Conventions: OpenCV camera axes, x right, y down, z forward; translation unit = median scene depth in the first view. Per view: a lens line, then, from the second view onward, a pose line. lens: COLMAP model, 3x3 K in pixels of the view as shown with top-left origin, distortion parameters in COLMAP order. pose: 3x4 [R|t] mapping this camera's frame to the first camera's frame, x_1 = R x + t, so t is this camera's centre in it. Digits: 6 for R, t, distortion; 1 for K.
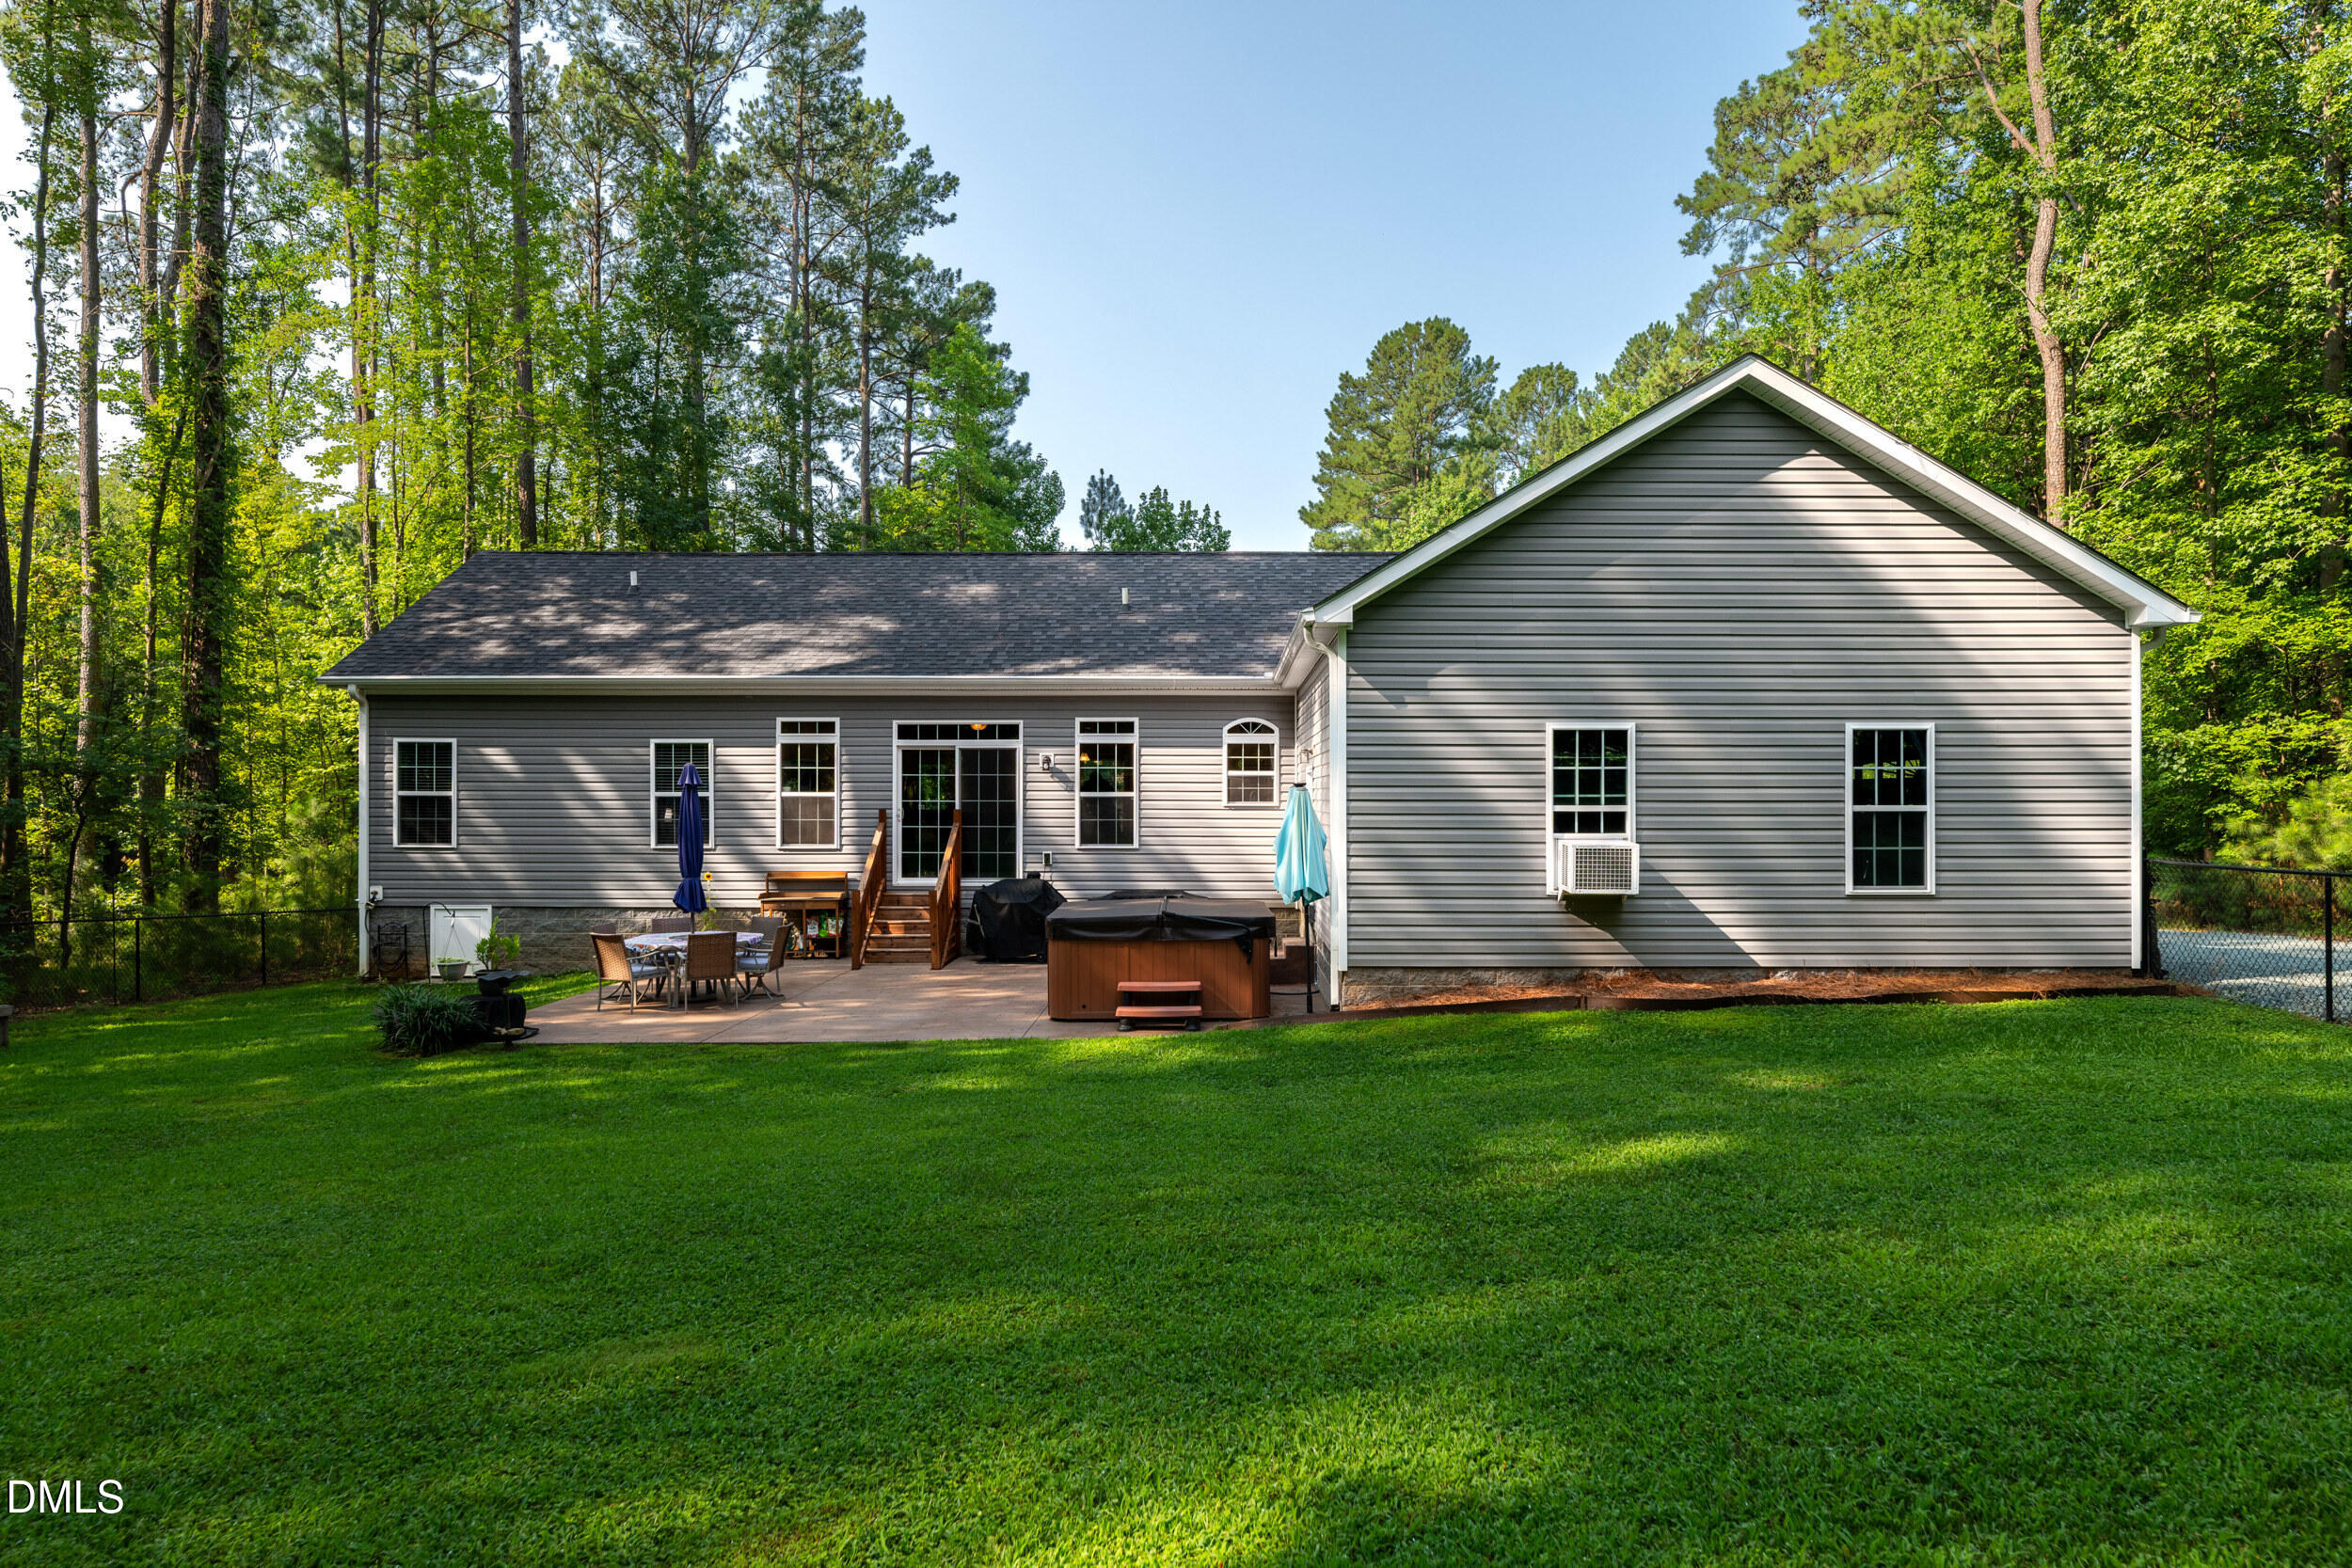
lens RADIAL K [[1444.9, 0, 1221.7], [0, 1444.9, 798.1], [0, 0, 1]] dist [0.001040, -0.001275]
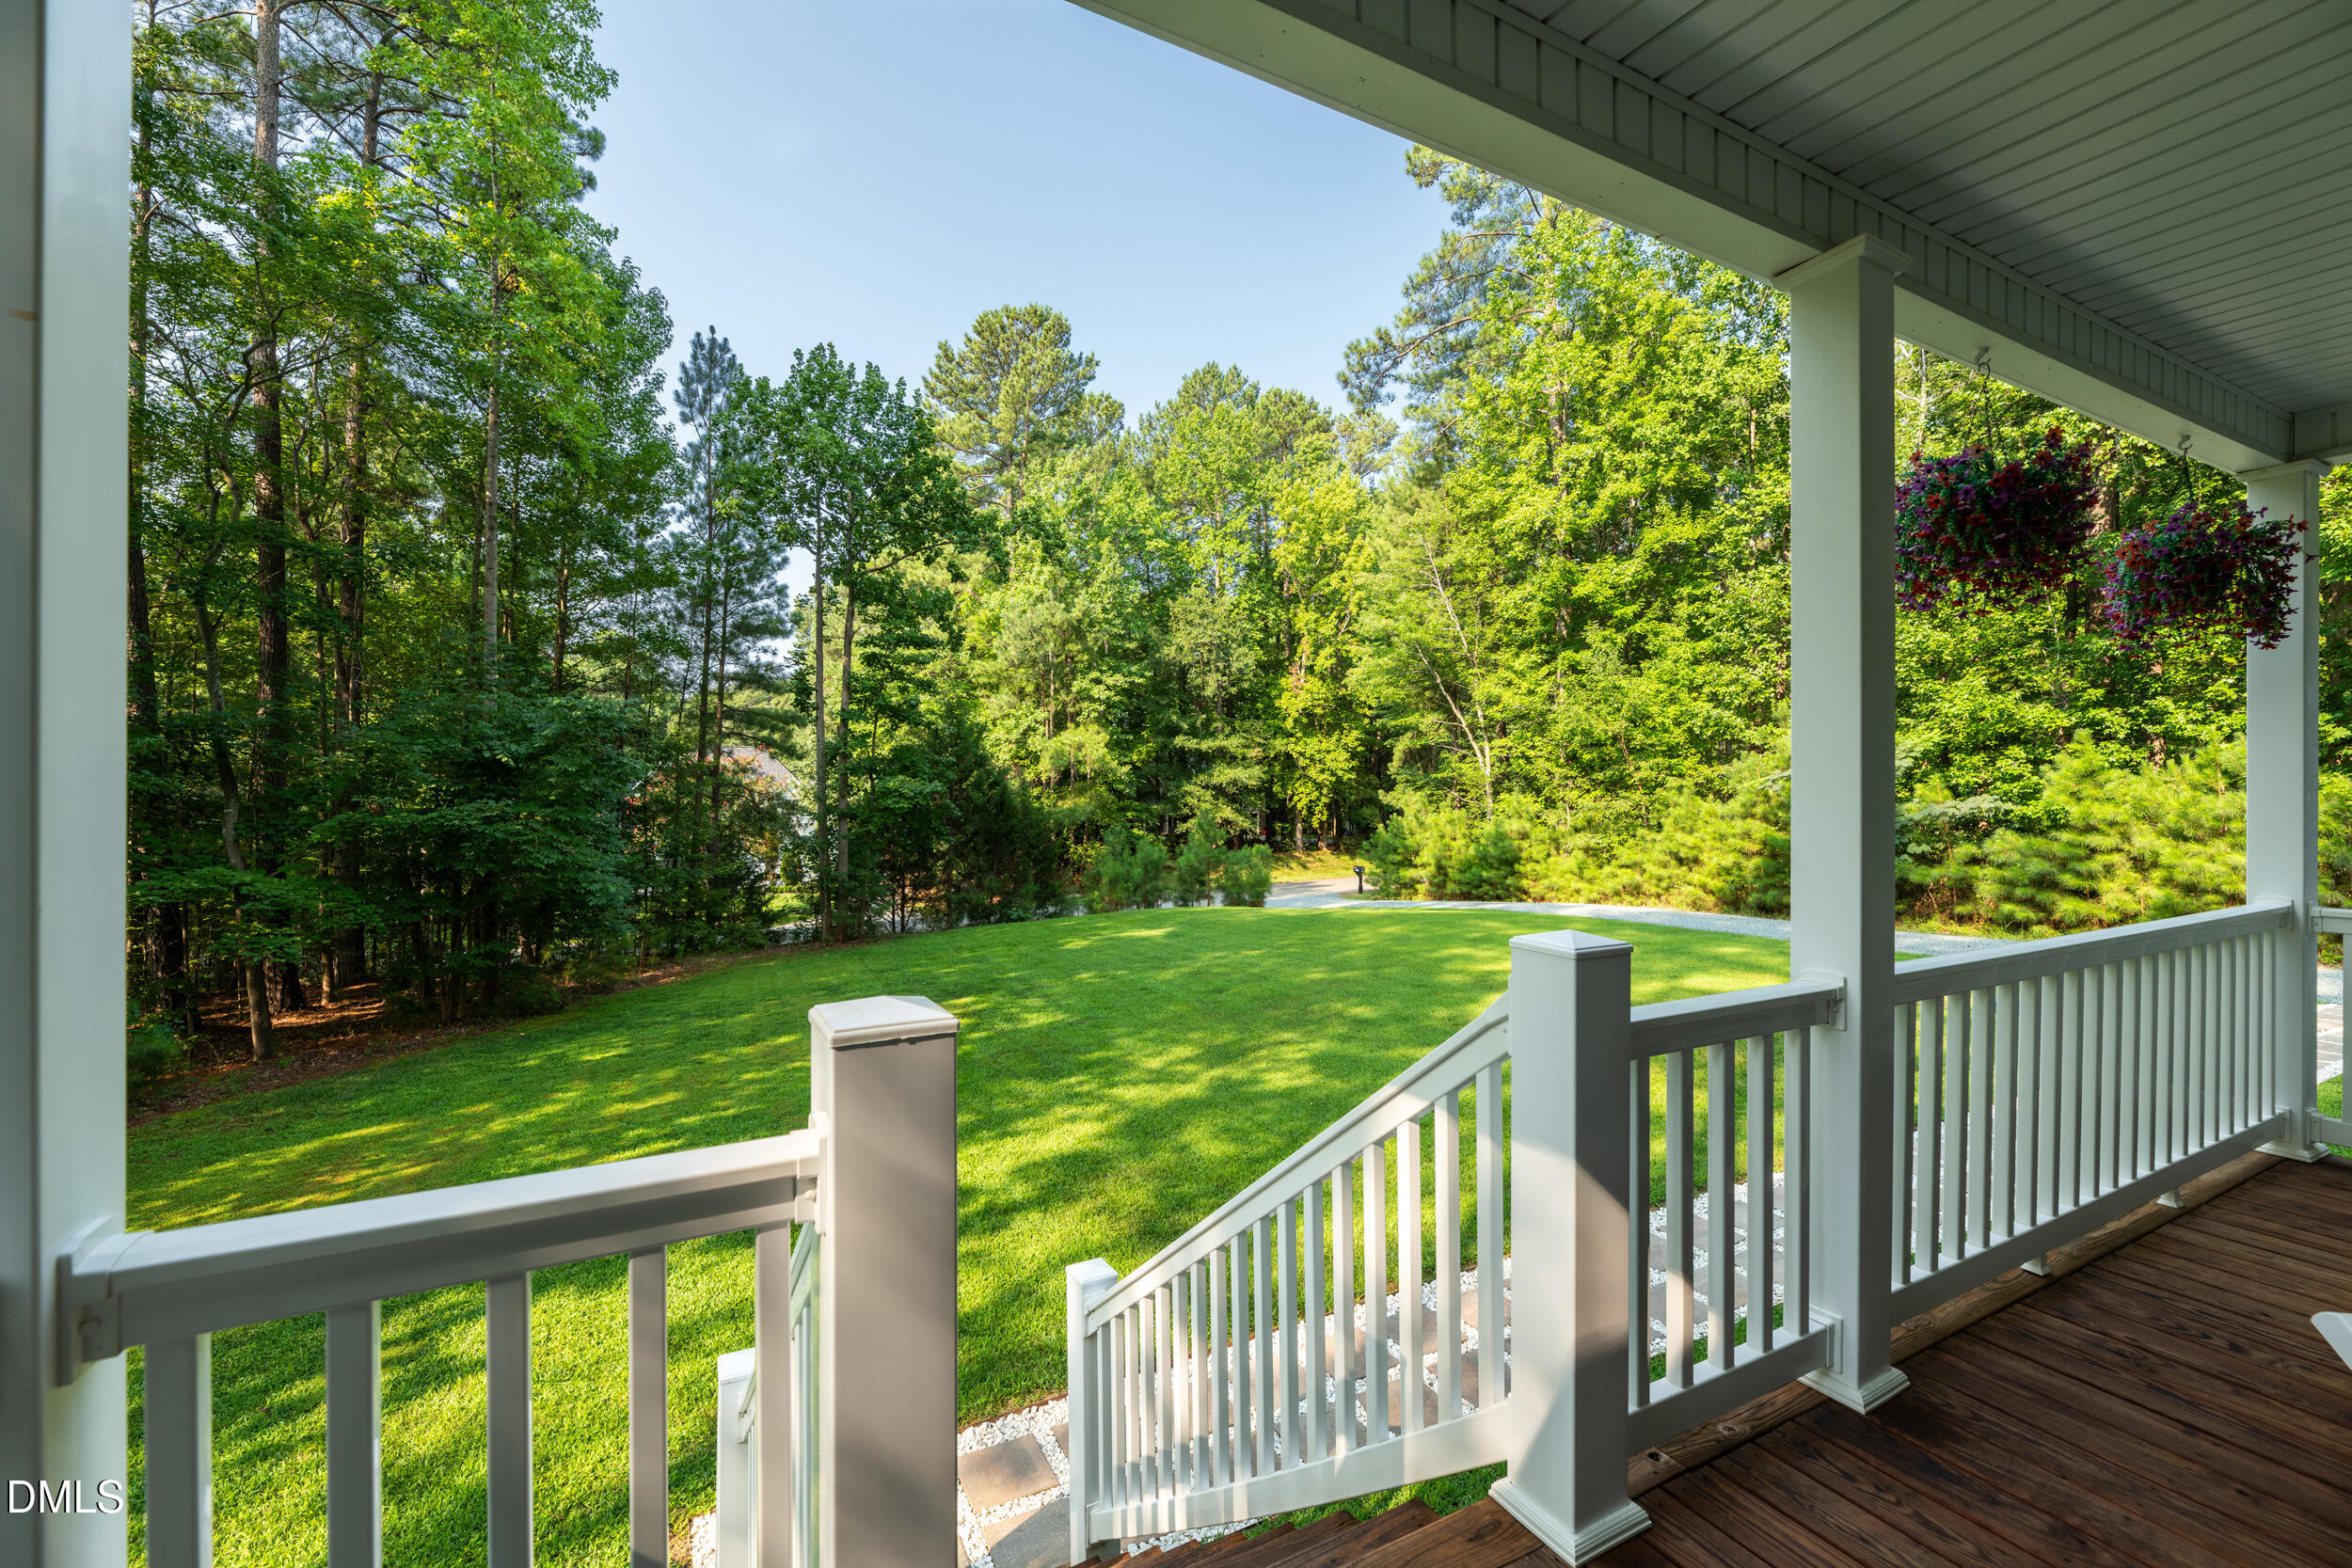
lens RADIAL K [[980.9, 0, 1176.0], [0, 980.9, 784.0], [0, 0, 1]] dist [-0.002507, -0.000121]
pose [[0.885880, 0.004029, 0.463898, -0.315957], [-0.005008, 0.999987, 0.000880, -0.014241], [-0.463888, -0.003102, 0.885888, 1.427633]]
